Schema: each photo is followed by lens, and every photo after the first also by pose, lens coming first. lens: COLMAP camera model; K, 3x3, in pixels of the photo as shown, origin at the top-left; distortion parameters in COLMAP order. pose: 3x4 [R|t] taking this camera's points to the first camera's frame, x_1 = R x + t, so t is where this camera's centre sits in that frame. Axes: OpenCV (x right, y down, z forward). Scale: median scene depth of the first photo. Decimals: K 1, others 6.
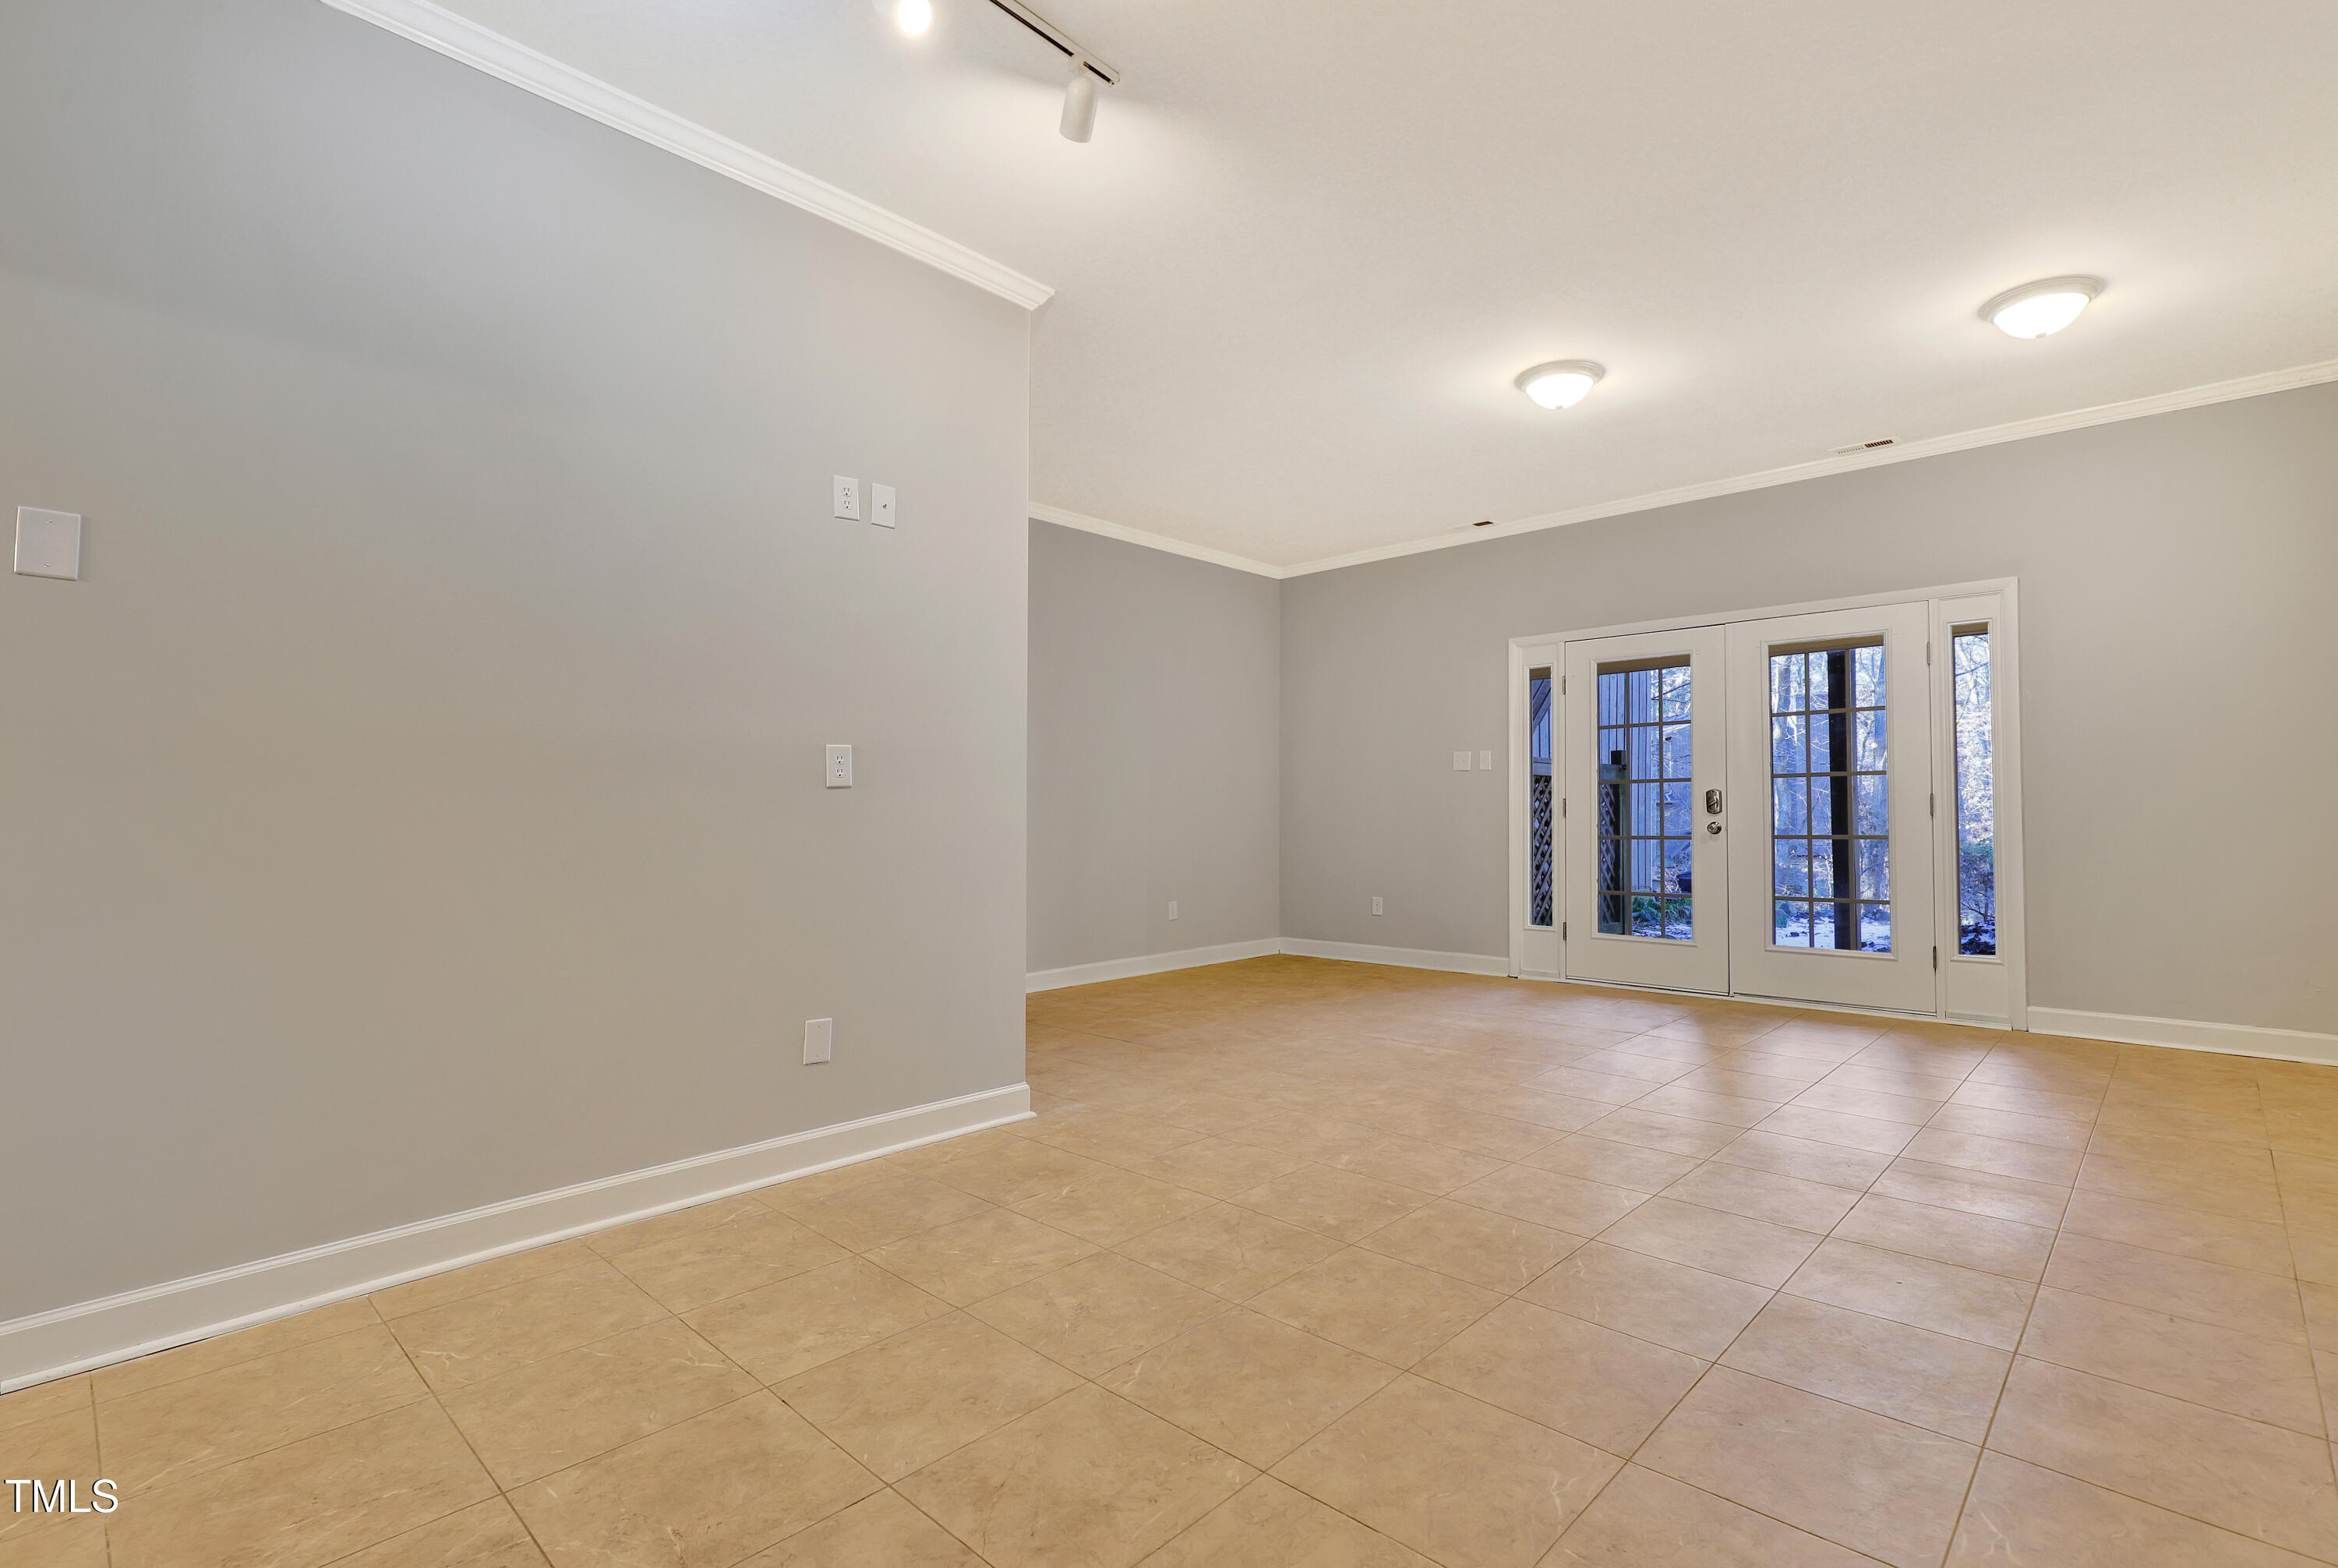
lens RADIAL K [[1080.9, 0, 1184.3], [0, 1080.9, 778.7], [0, 0, 1]] dist [-0.001698, -0.000175]
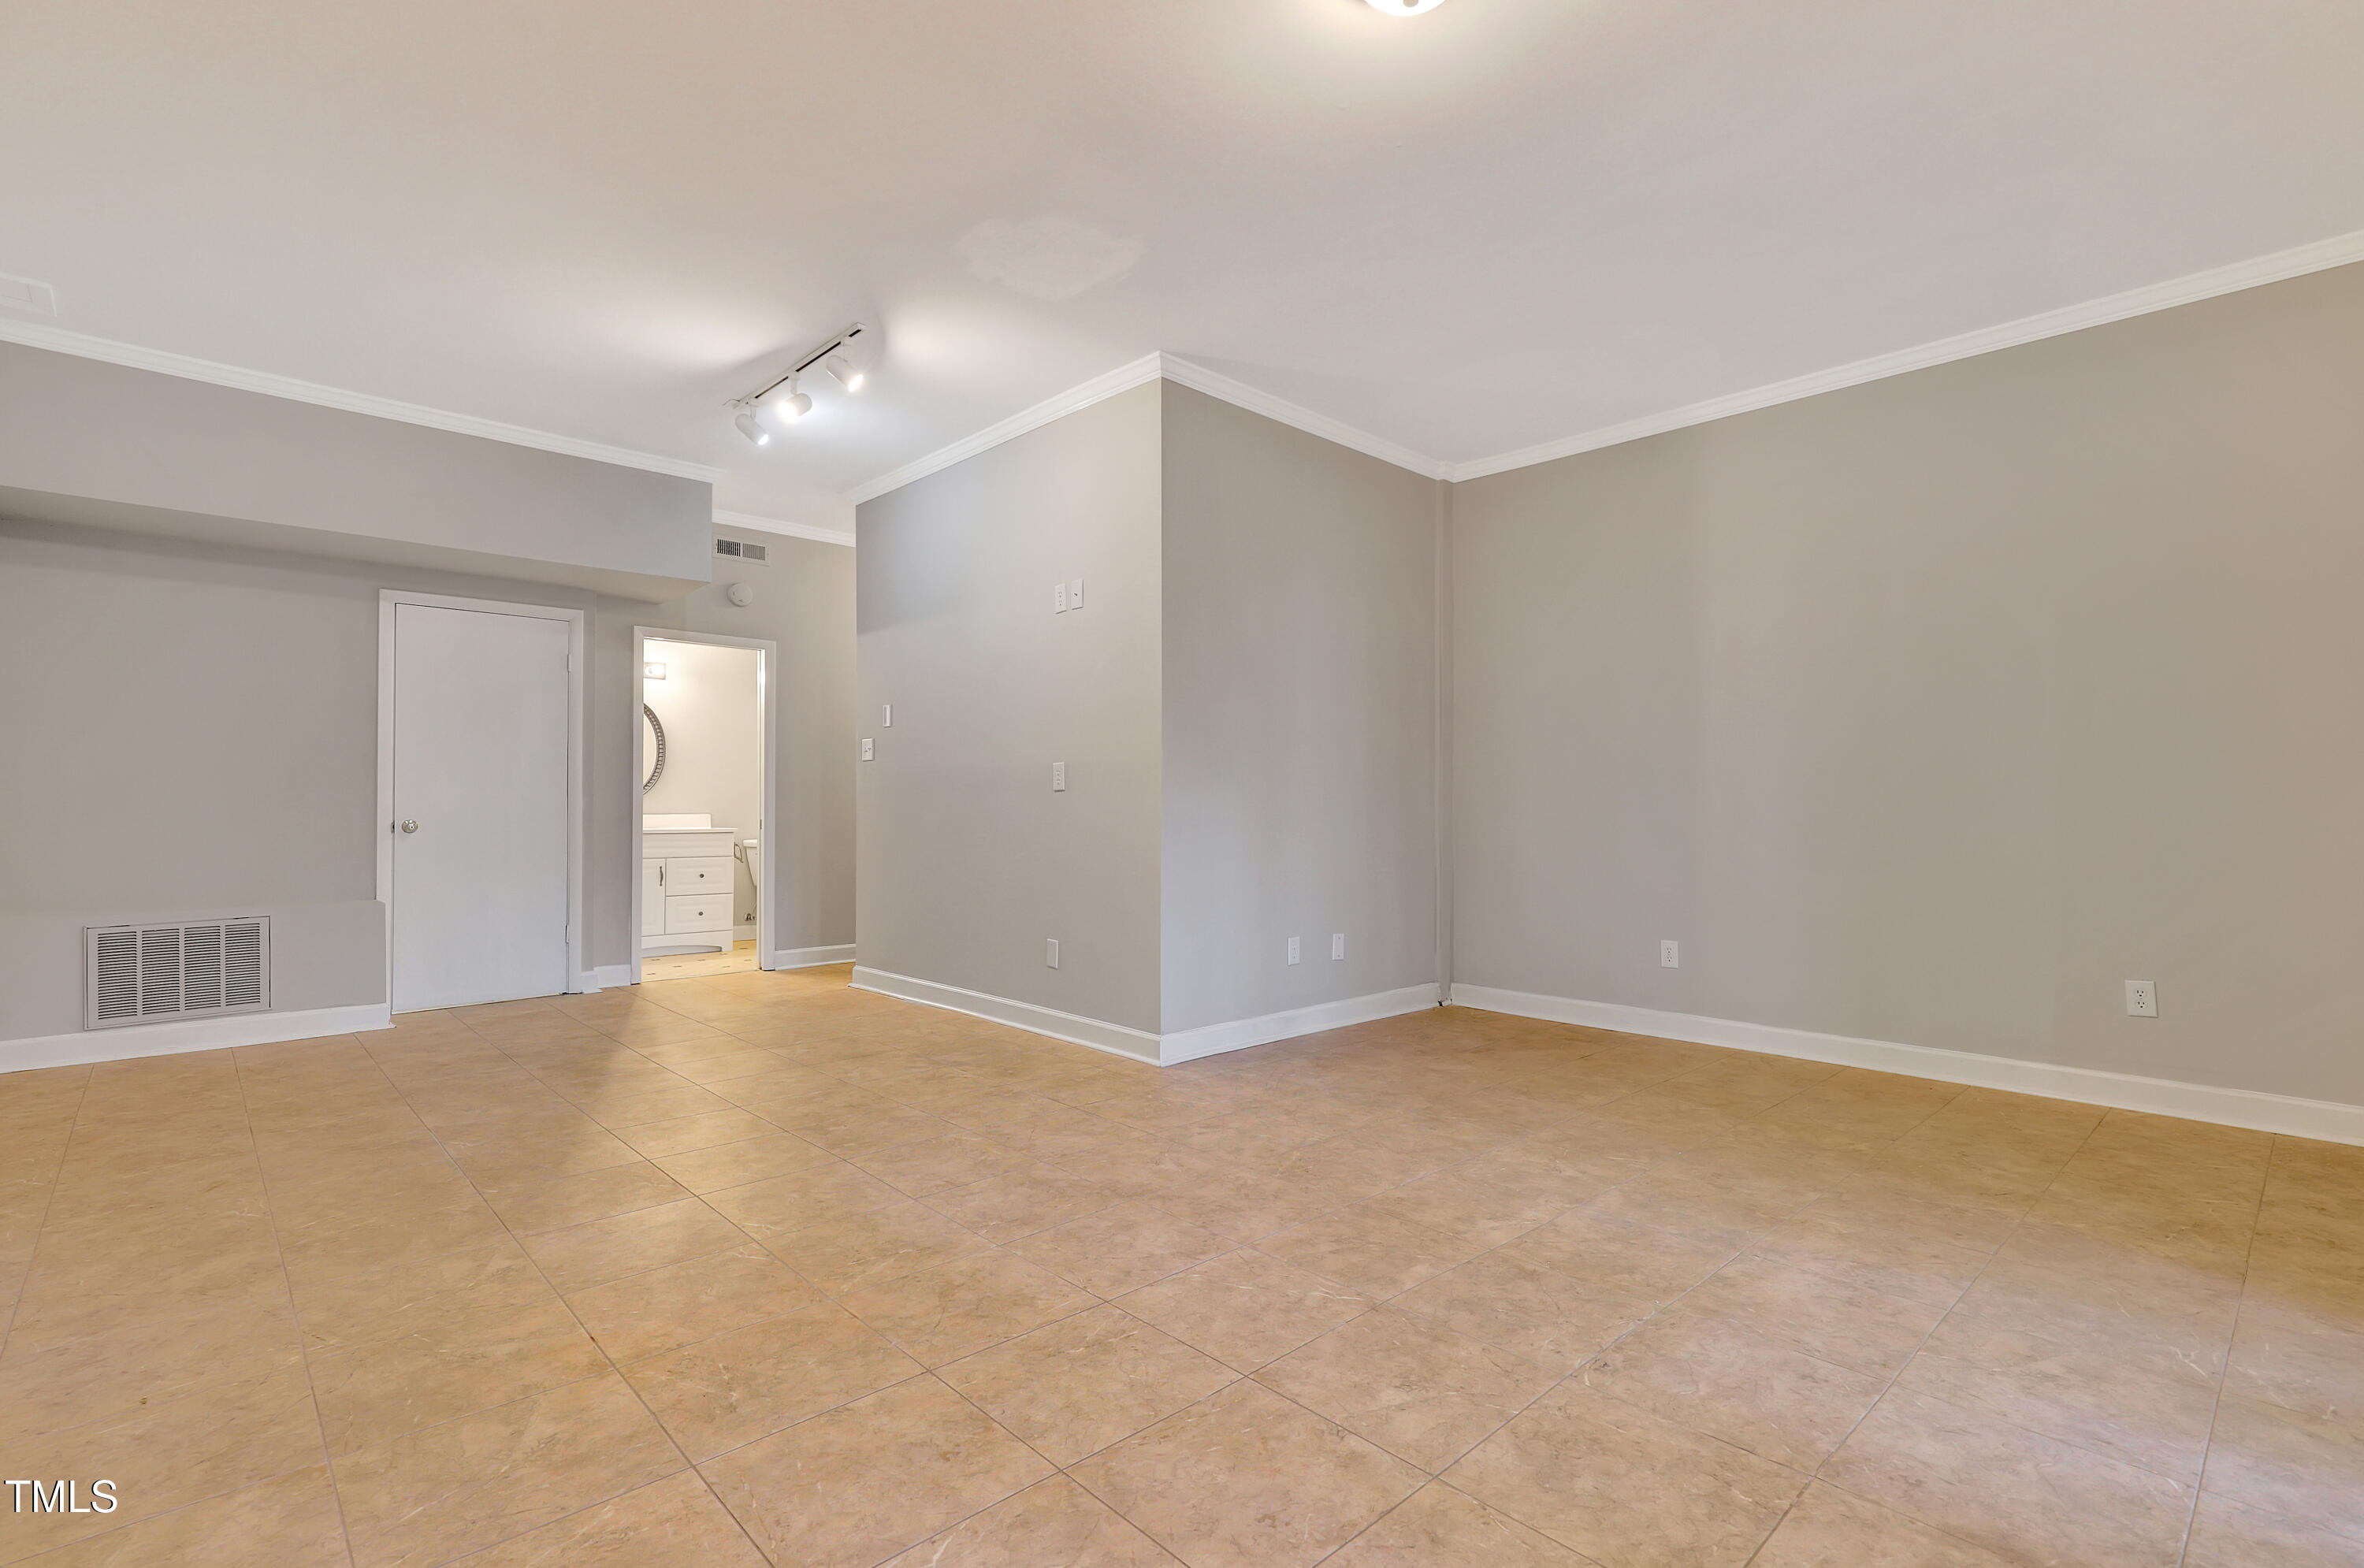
lens RADIAL K [[1072.8, 0, 1229.5], [0, 1072.8, 794.0], [0, 0, 1]] dist [0.000679, 0.001112]
pose [[-0.034320, -0.008454, -0.999375, 1.152343], [0.029117, 0.999531, -0.009455, 0.033170], [0.998987, -0.029424, -0.034058, 1.260929]]
